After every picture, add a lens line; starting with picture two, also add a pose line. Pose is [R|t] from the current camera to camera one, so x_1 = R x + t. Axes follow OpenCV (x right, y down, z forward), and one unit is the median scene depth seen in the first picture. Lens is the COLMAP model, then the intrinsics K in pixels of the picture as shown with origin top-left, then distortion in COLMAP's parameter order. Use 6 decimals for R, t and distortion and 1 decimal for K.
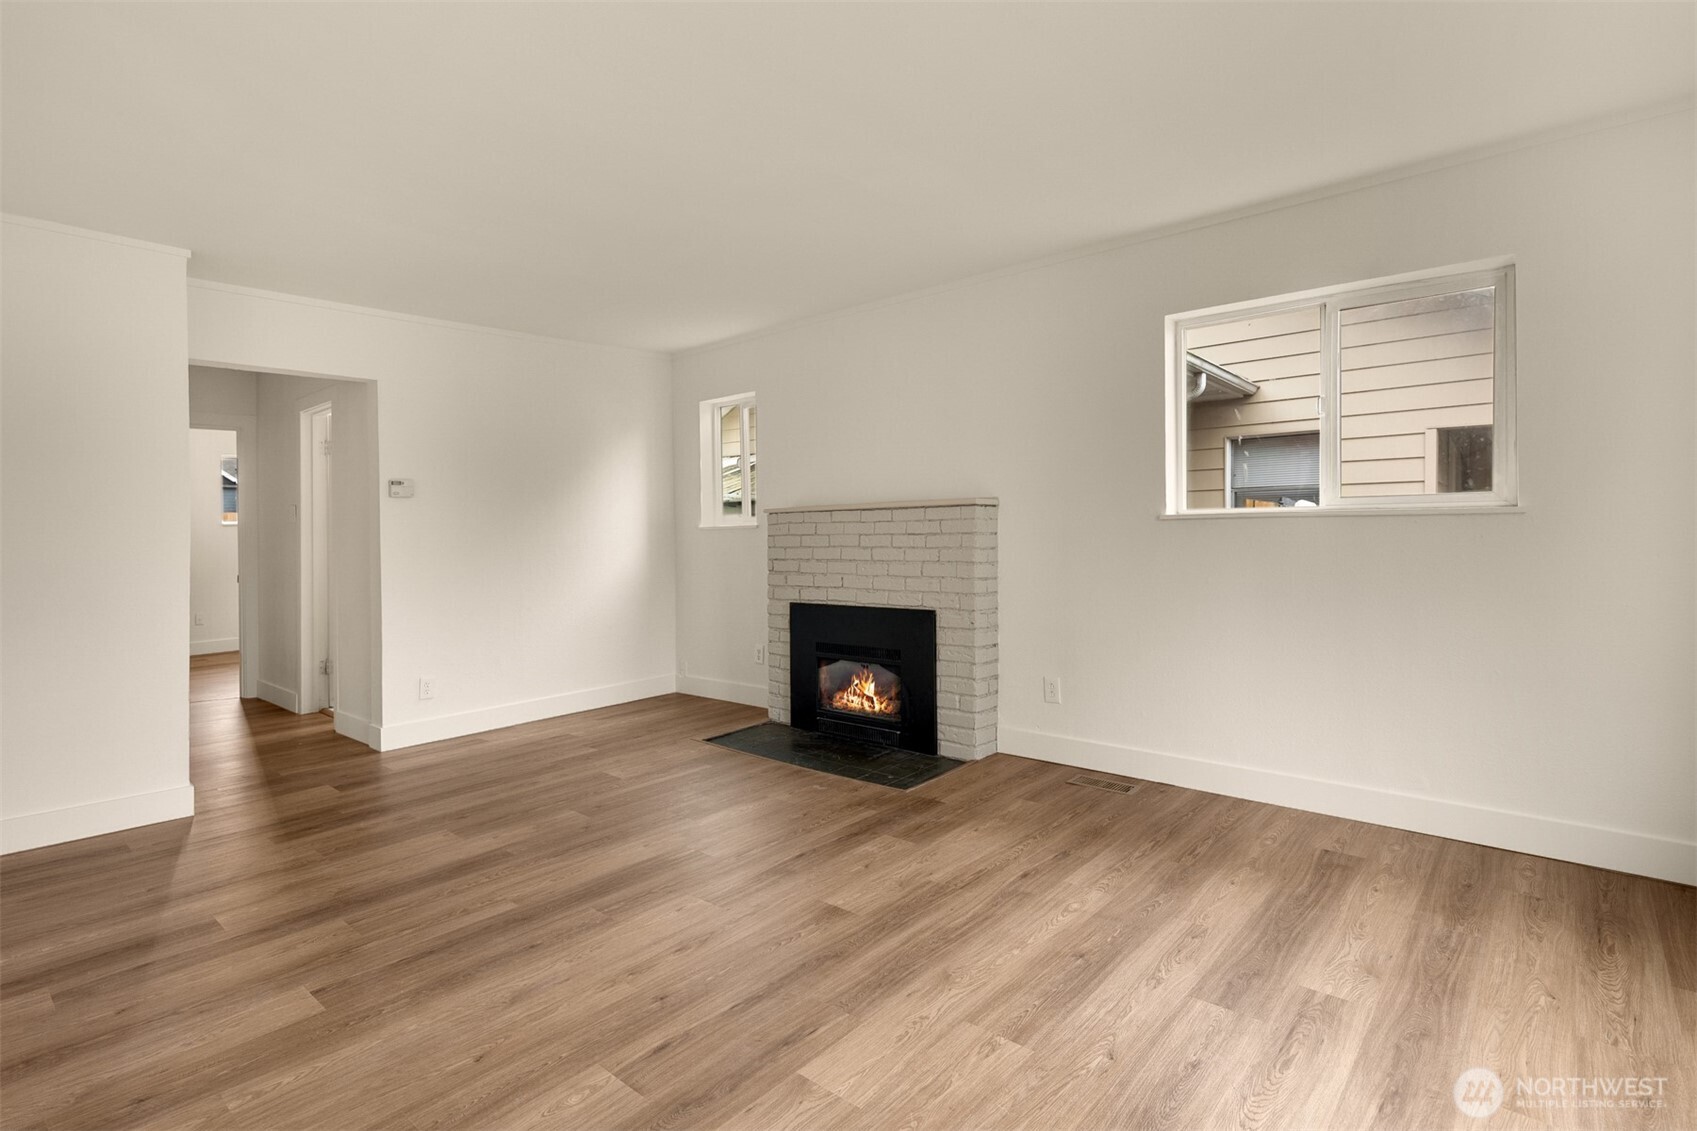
lens RADIAL K [[840.7, 0, 848.2], [0, 840.7, 544.1], [0, 0, 1]] dist [-0.010223, -0.000494]
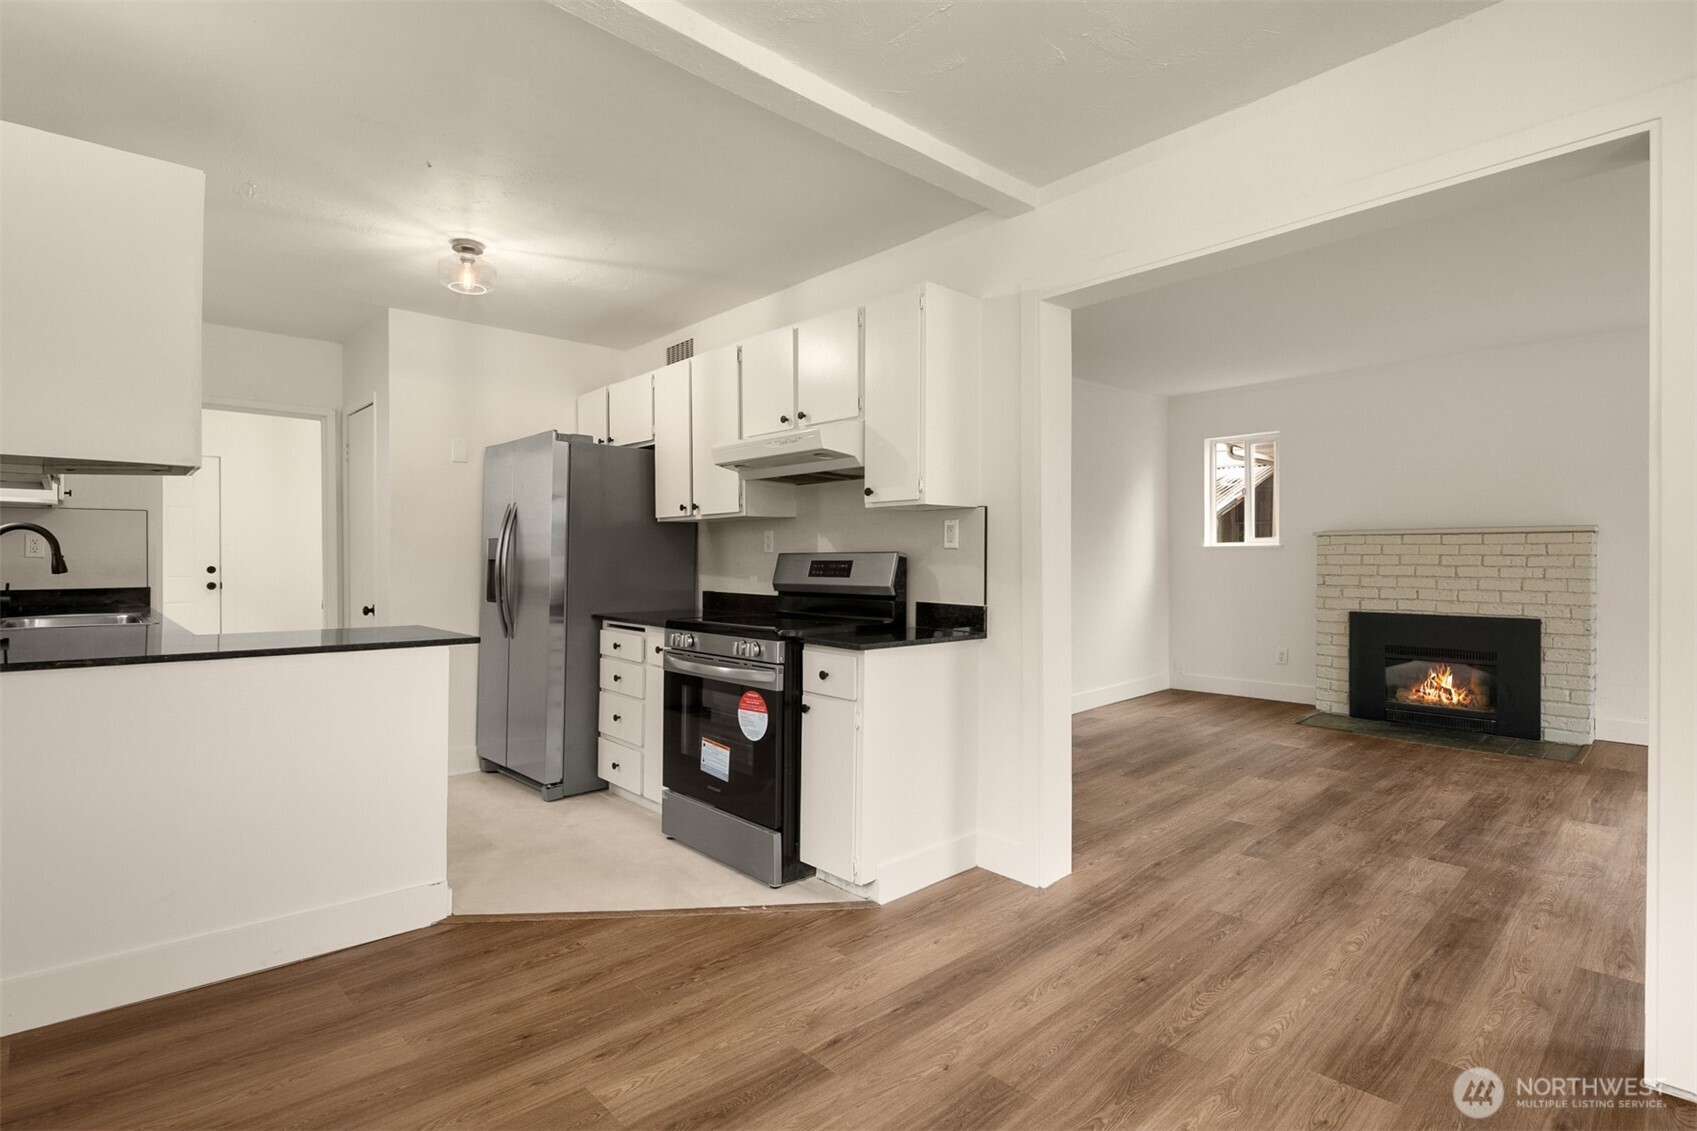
lens RADIAL K [[845.8, 0, 849.5], [0, 845.8, 572.6], [0, 0, 1]] dist [0.000792, 0.000087]
pose [[0.995050, 0.014044, -0.098380, -0.752807], [-0.012811, 0.999831, 0.013150, 0.009302], [0.098548, -0.011824, 0.995062, -0.291833]]
